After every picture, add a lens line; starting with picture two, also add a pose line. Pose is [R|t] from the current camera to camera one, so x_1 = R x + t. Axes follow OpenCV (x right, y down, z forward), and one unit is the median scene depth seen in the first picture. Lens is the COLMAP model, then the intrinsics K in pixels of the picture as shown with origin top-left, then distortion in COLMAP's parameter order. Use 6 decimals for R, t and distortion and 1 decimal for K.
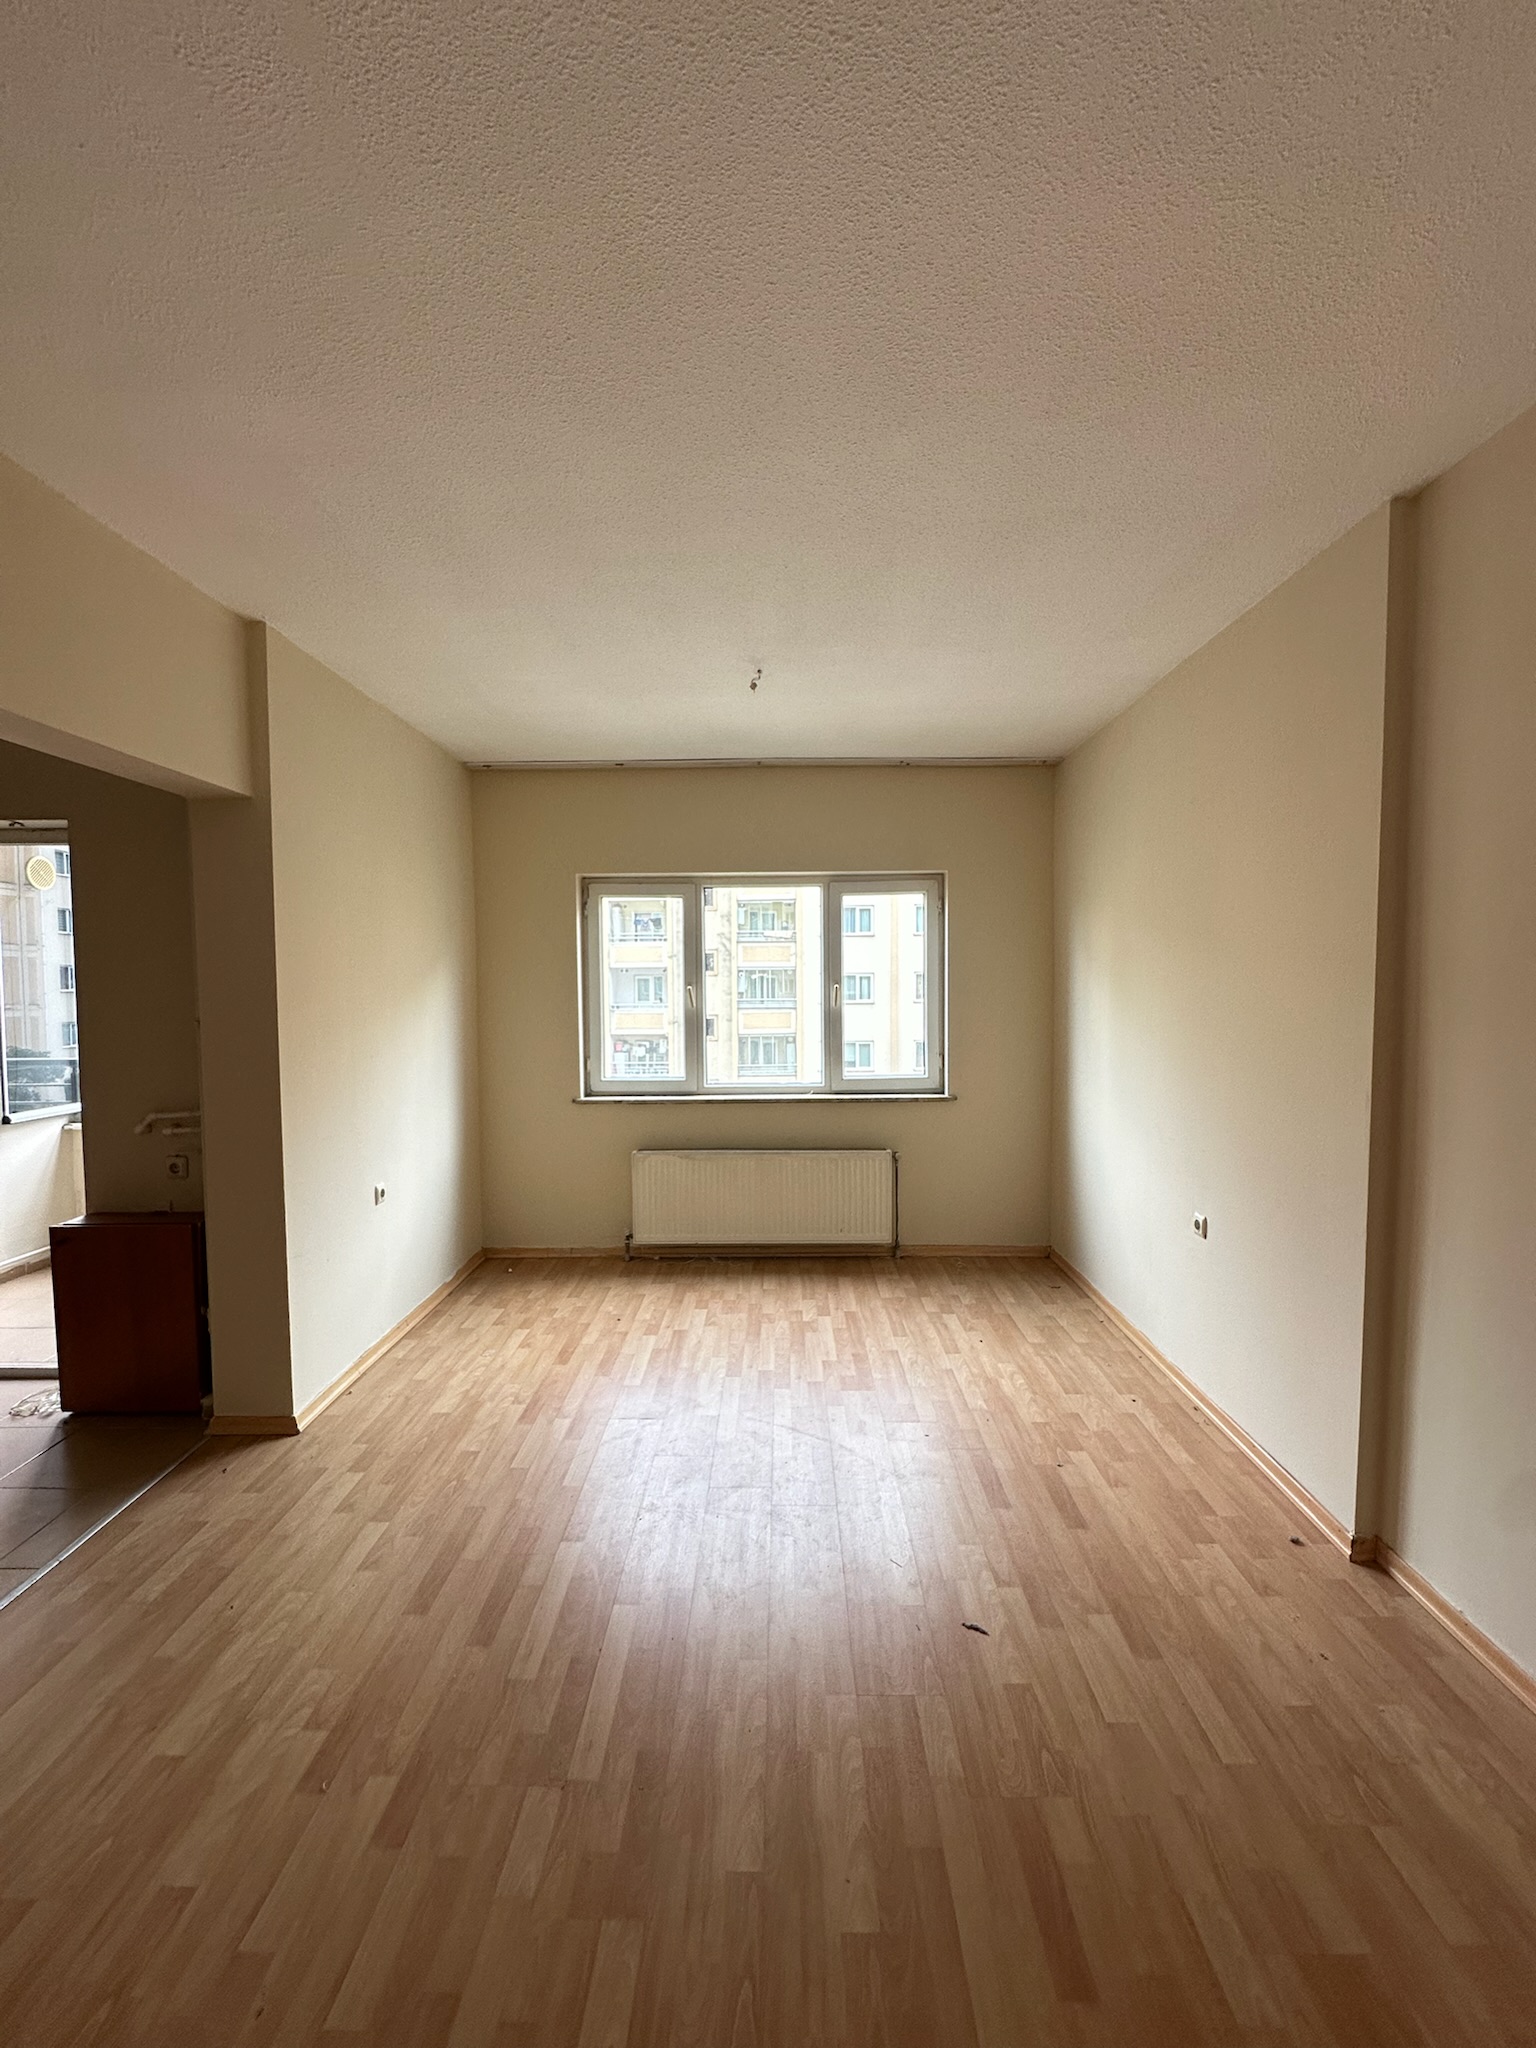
lens RADIAL K [[820.2, 0, 767.5], [0, 820.2, 1025.6], [0, 0, 1]] dist [-0.001785, 0.000375]
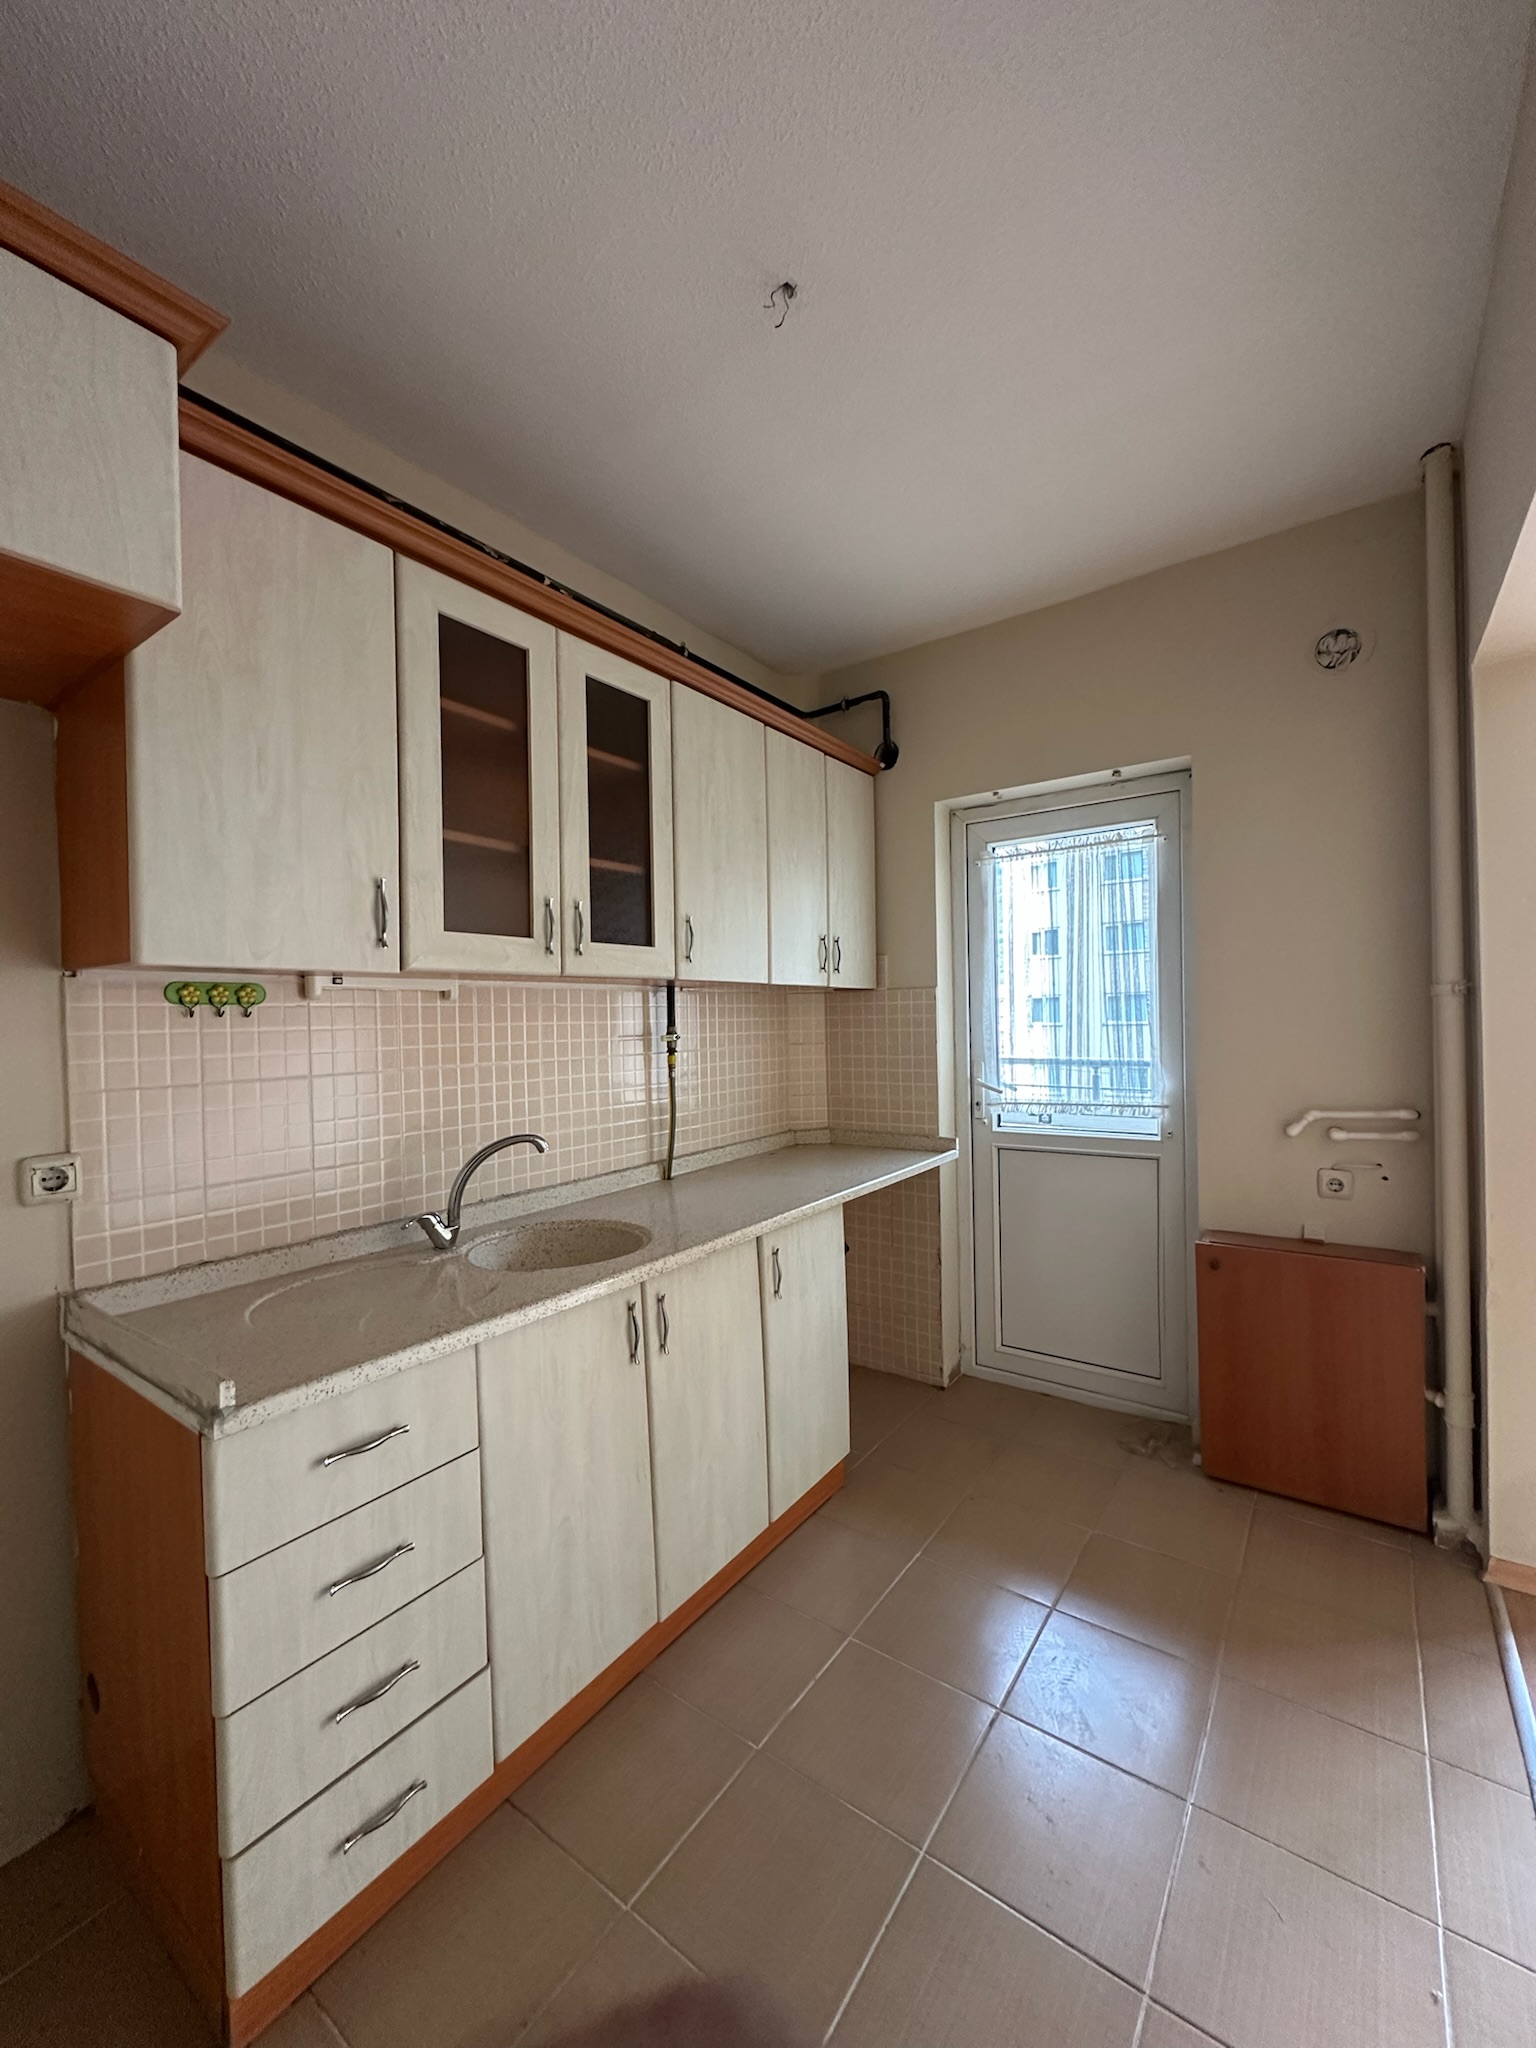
lens RADIAL K [[820.2, 0, 767.5], [0, 820.2, 1025.6], [0, 0, 1]] dist [-0.001785, 0.000375]
pose [[0.816513, -0.005946, -0.577297, -0.868775], [-0.011137, 0.999599, -0.026048, 0.063392], [0.577220, 0.027698, 0.816119, 0.083843]]
